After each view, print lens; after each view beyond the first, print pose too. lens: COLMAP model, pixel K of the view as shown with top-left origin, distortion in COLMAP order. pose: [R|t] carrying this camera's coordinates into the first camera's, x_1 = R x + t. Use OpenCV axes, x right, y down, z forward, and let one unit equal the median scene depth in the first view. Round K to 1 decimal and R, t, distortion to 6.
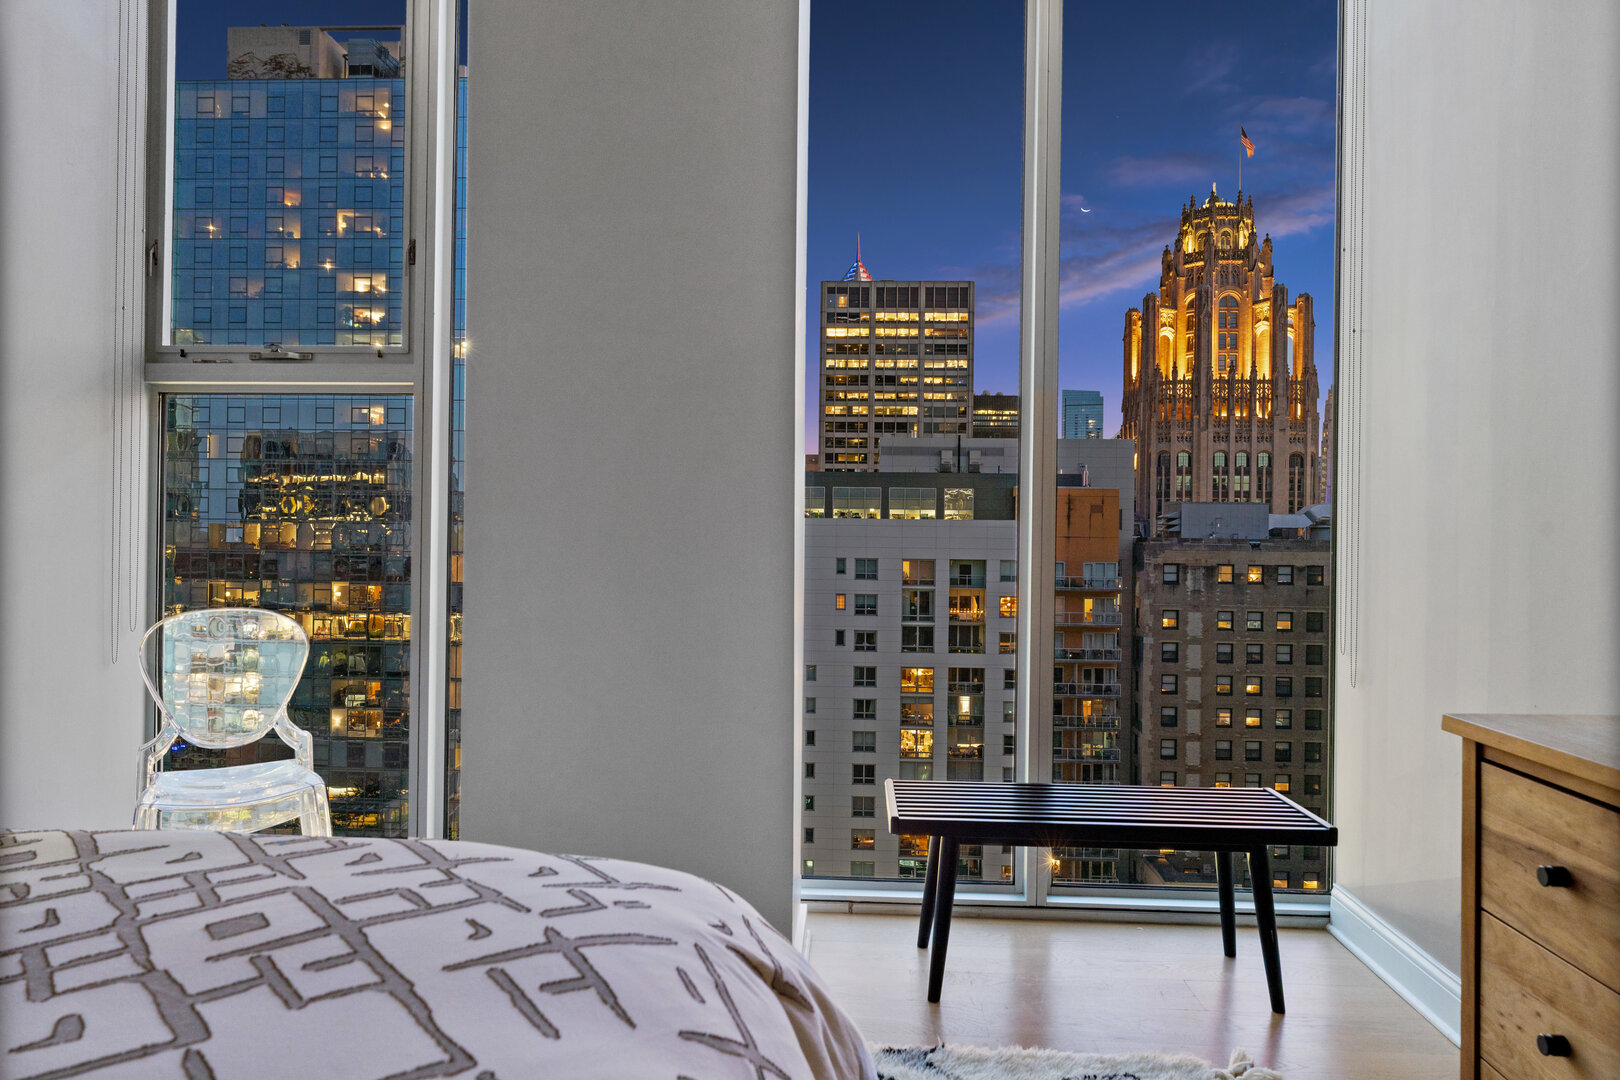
lens RADIAL K [[1100.1, 0, 831.3], [0, 1100.1, 534.2], [0, 0, 1]] dist [-0.001502, 0.000671]
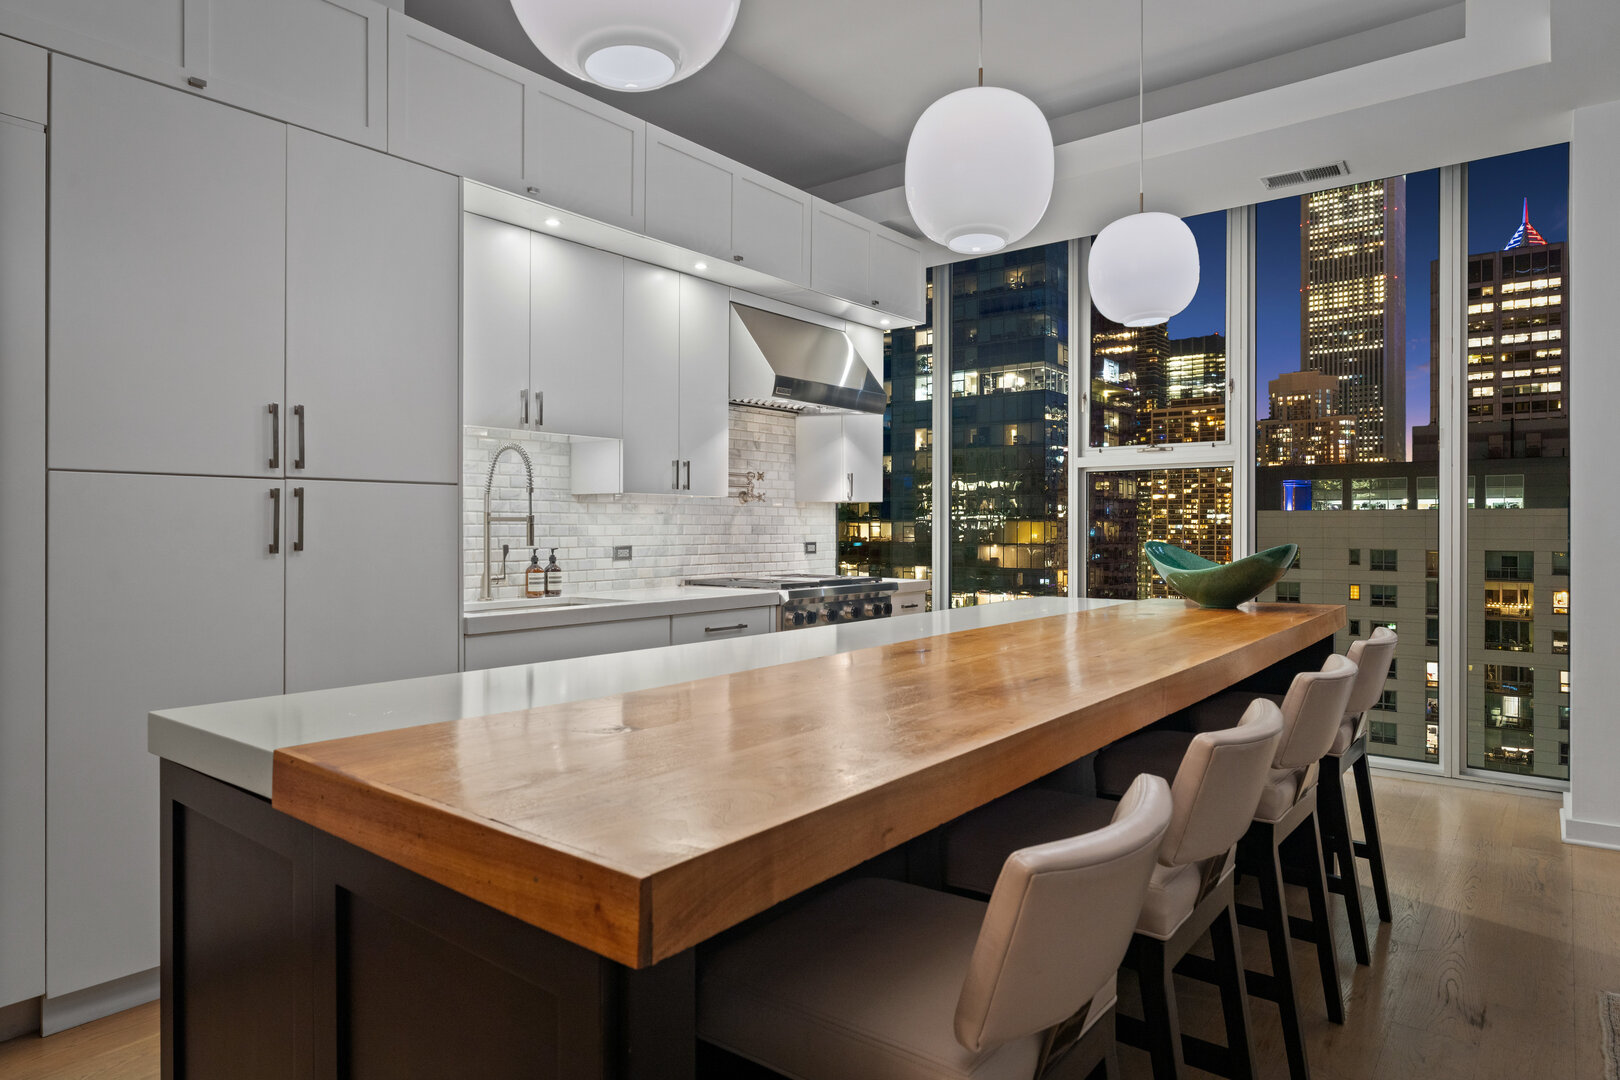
lens RADIAL K [[980.4, 0, 803.0], [0, 980.4, 525.9], [0, 0, 1]] dist [0.004064, 0.002380]
pose [[0.811007, -0.012271, -0.584907, 0.119790], [0.009960, 0.999925, -0.007168, 0.002057], [0.584951, -0.000013, 0.811068, -0.027844]]
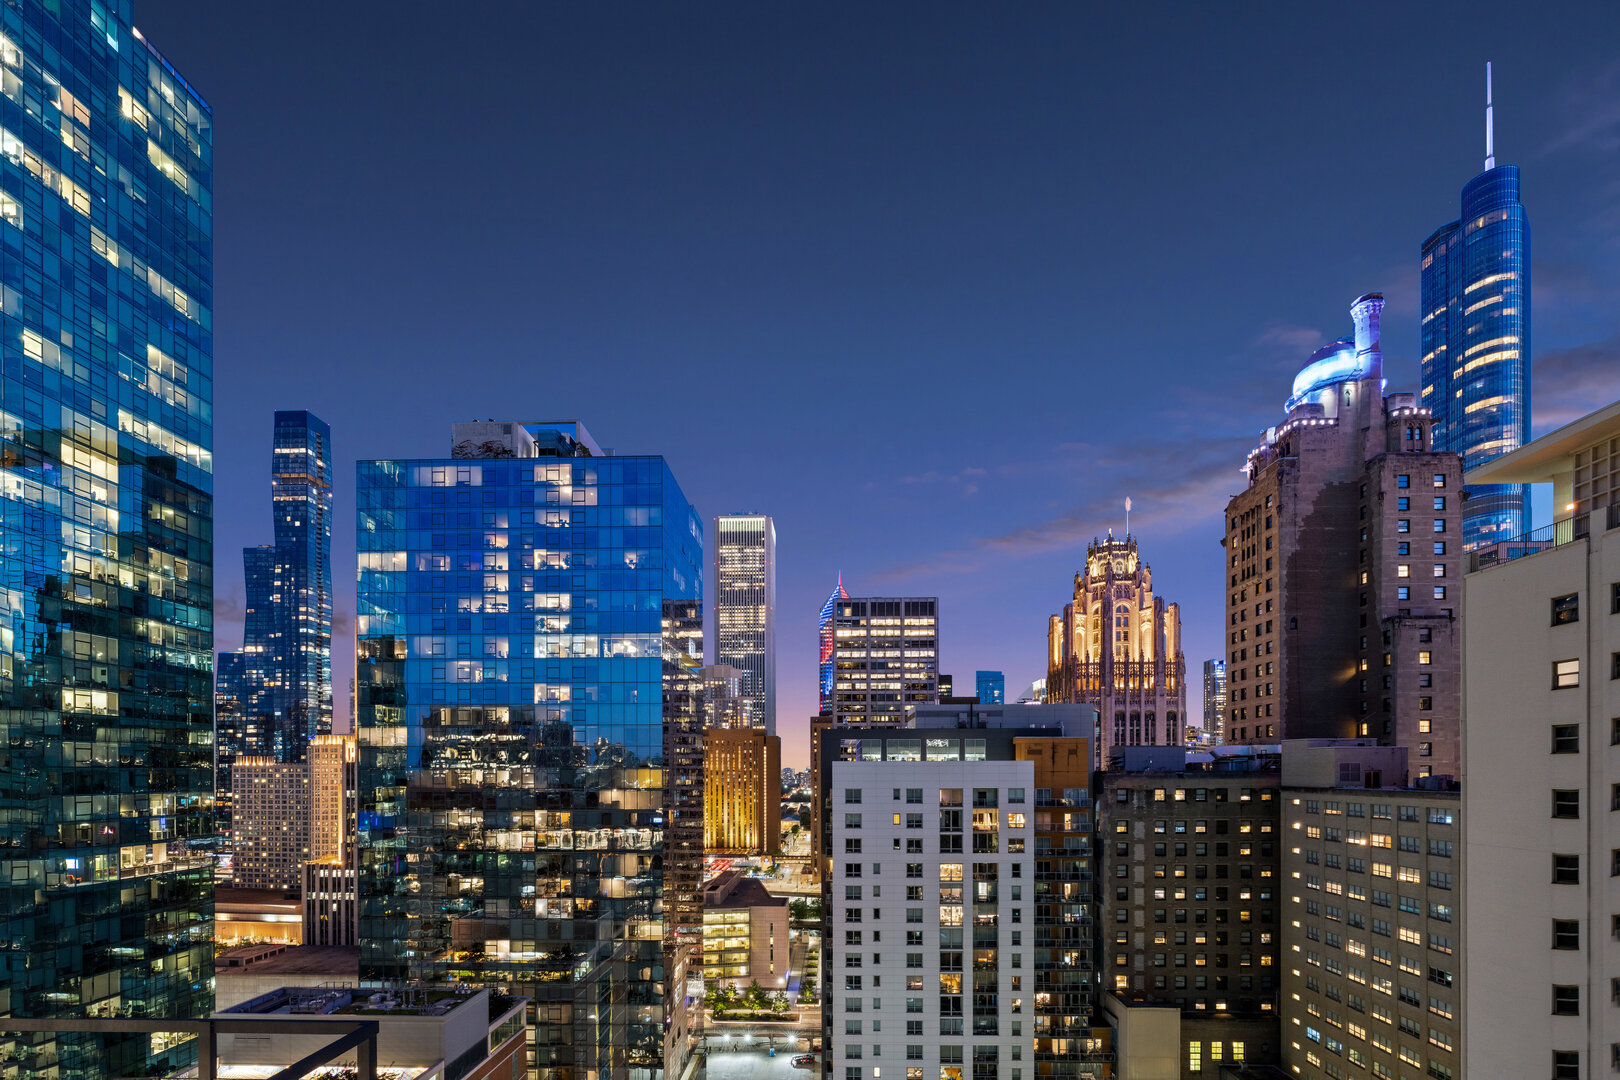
lens RADIAL K [[746.6, 0, 837.3], [0, 746.6, 773.5], [0, 0, 1]] dist [-0.013037, 0.004092]
pose [[0.999514, -0.016102, 0.026691, -0.089720], [0.016015, 0.999866, 0.003501, -0.002239], [-0.026744, -0.003072, 0.999638, 0.026746]]
